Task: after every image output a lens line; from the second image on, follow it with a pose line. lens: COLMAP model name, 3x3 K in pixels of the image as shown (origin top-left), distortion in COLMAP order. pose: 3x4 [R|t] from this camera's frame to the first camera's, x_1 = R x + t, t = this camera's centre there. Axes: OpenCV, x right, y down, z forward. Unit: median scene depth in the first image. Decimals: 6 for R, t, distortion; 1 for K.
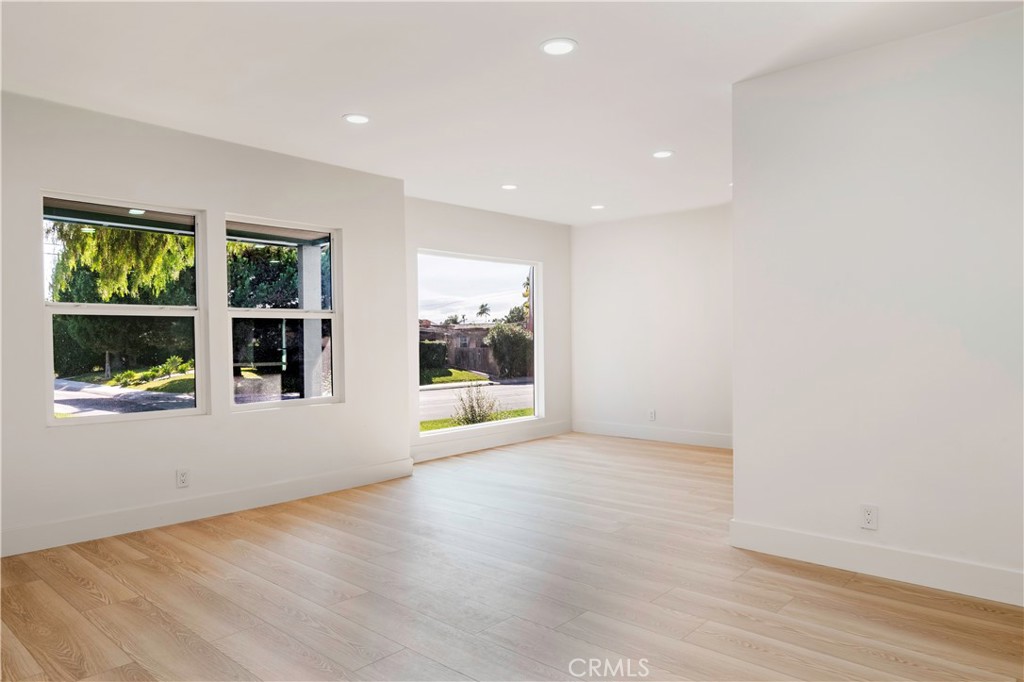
lens RADIAL K [[640.6, 0, 512.0], [0, 640.6, 341.0], [0, 0, 1]] dist [-0.000875, -0.000156]
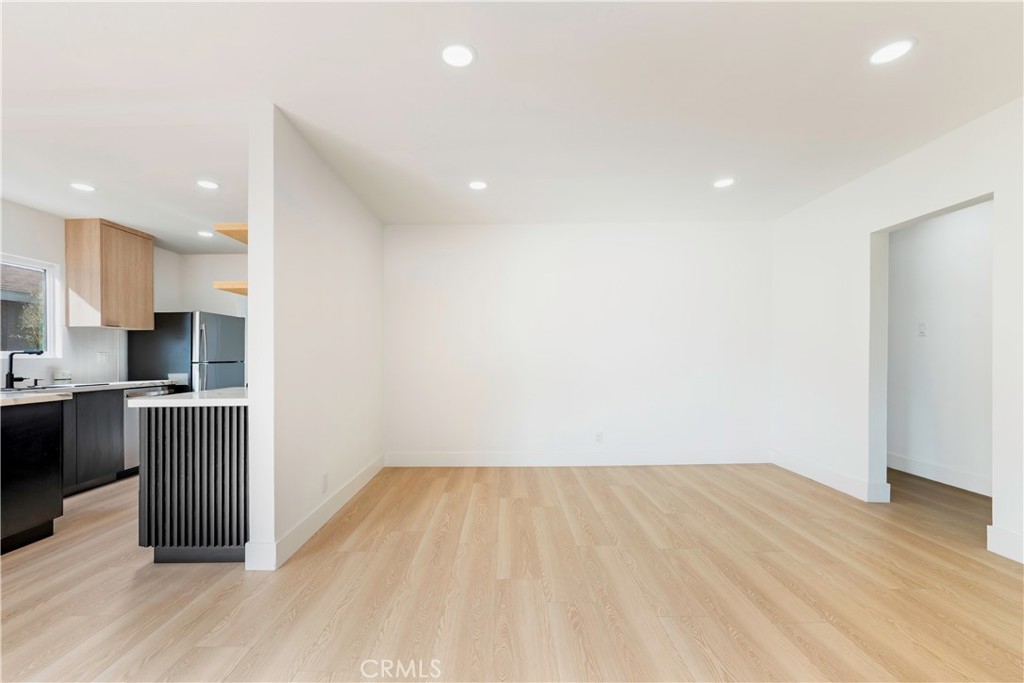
lens RADIAL K [[428.9, 0, 519.2], [0, 428.9, 356.0], [0, 0, 1]] dist [-0.001128, -0.000055]
pose [[-0.667395, 0.013678, 0.744578, -0.312740], [0.018731, 0.999823, -0.001578, -0.000961], [-0.744468, 0.012894, -0.667534, 0.888555]]
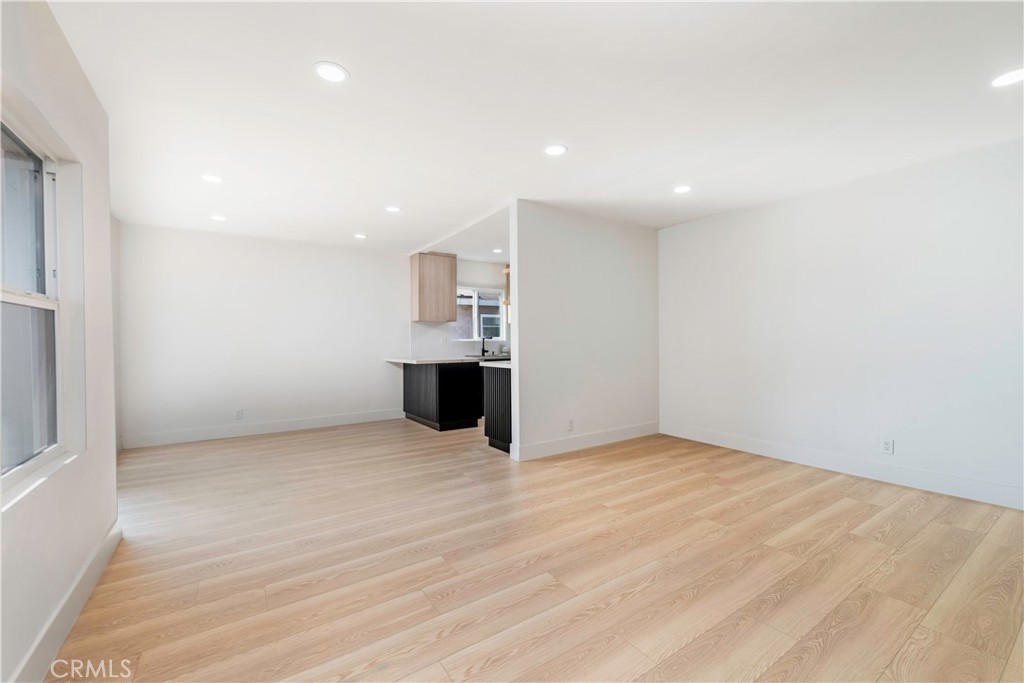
lens RADIAL K [[425.2, 0, 512.0], [0, 425.2, 341.5], [0, 0, 1]] dist [0.002368, 0.000211]
pose [[0.249133, 0.005817, 0.968452, -0.606209], [0.008892, 0.999926, -0.008294, 0.000945], [-0.968428, 0.010678, 0.249063, 0.559330]]
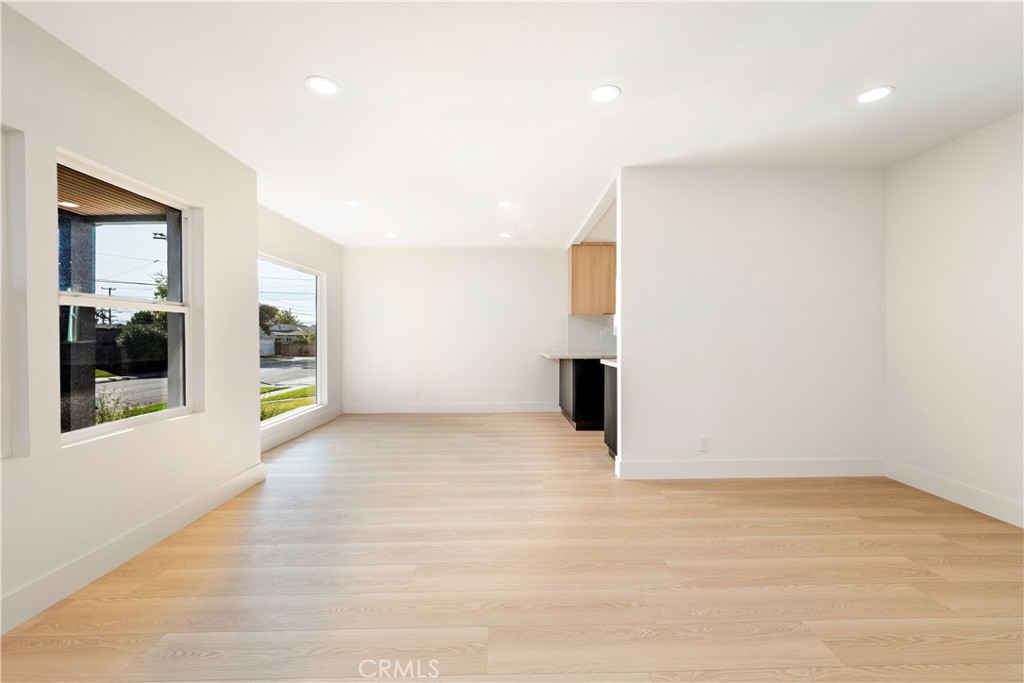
lens RADIAL K [[413.8, 0, 504.9], [0, 413.8, 331.6], [0, 0, 1]] dist [-0.000047, -0.000010]
pose [[0.739813, 0.014195, 0.672662, -0.382869], [-0.000074, 0.999779, -0.021017, 0.000981], [-0.672812, 0.015499, 0.739651, 0.364550]]
